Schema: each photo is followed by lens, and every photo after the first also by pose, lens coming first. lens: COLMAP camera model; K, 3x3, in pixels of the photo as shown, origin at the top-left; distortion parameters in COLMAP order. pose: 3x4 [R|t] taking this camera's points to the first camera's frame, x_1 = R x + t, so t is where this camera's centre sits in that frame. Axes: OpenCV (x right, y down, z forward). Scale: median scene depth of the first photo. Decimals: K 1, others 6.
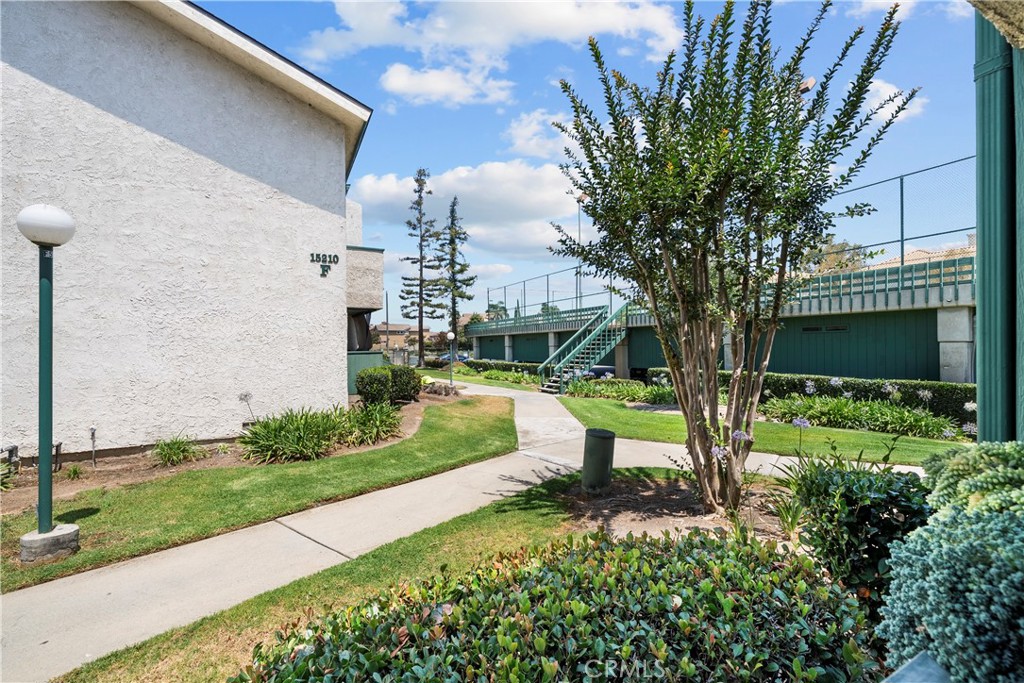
lens RADIAL K [[447.1, 0, 507.8], [0, 447.1, 345.7], [0, 0, 1]] dist [-0.000370, 0.000287]
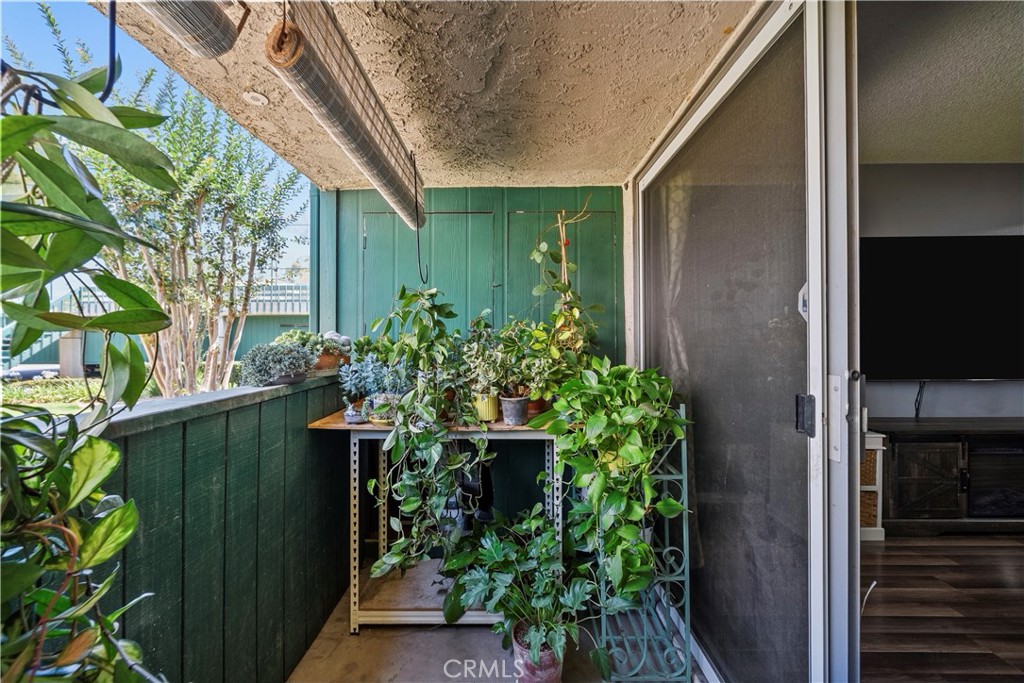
lens RADIAL K [[410.6, 0, 510.0], [0, 410.6, 344.4], [0, 0, 1]] dist [0.011127, -0.000266]
pose [[0.481502, 0.008656, 0.876402, -0.100260], [-0.001977, 0.999959, -0.008791, 0.060245], [-0.876443, 0.002501, 0.481499, -0.284204]]
